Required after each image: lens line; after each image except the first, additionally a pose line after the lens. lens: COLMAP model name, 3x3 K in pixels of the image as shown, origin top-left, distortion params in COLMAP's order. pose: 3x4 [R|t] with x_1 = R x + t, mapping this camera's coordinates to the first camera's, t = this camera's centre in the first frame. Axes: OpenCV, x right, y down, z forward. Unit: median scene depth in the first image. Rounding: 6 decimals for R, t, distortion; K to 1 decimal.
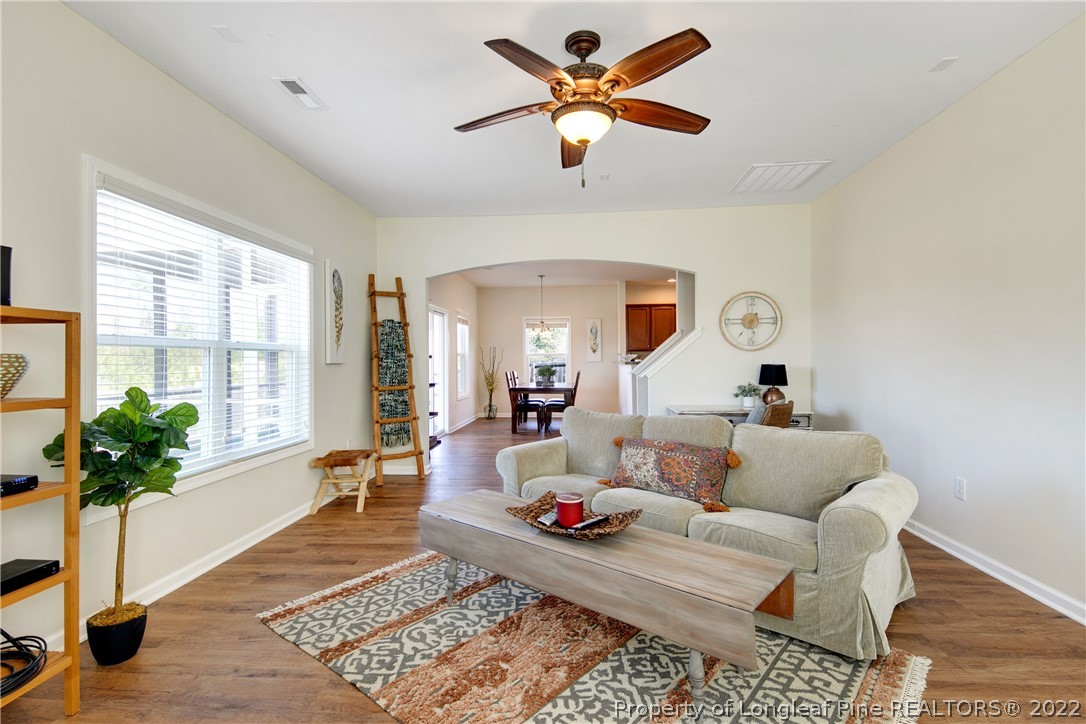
lens RADIAL K [[532.9, 0, 518.3], [0, 532.9, 360.2], [0, 0, 1]] dist [0.076220, -0.033581]
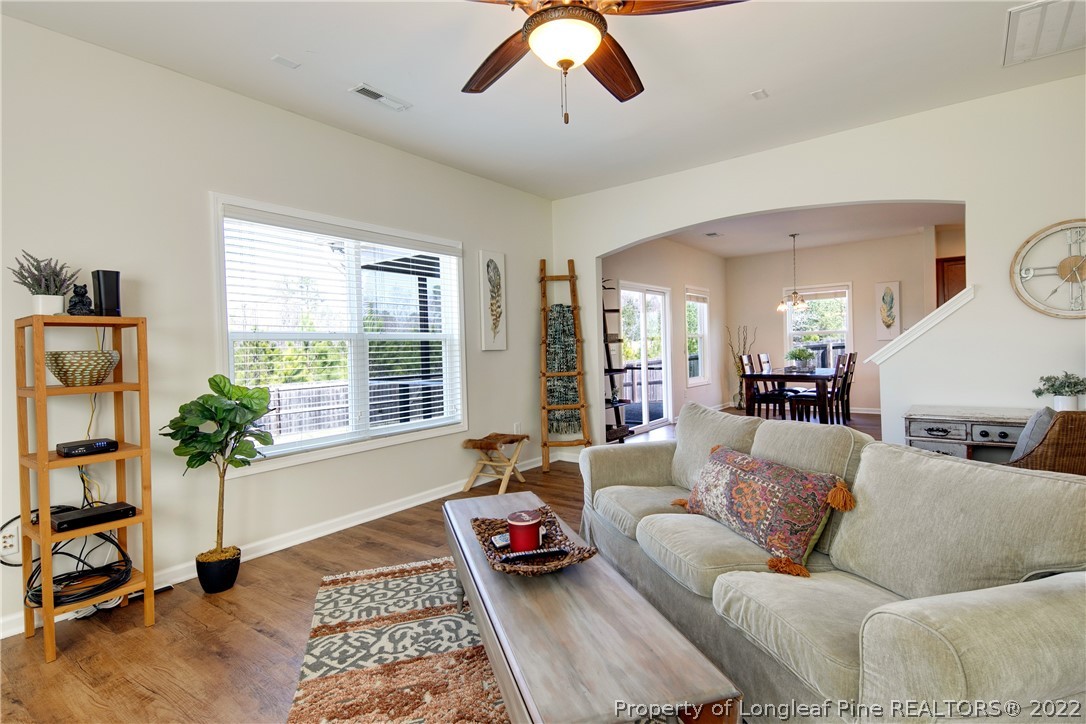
lens RADIAL K [[532.9, 0, 518.3], [0, 532.9, 360.2], [0, 0, 1]] dist [0.076220, -0.033581]
pose [[0.845475, -0.003265, -0.534006, 0.407178], [0.020921, 0.999416, 0.027013, -0.002444], [0.533606, -0.034011, 0.845049, 0.250724]]
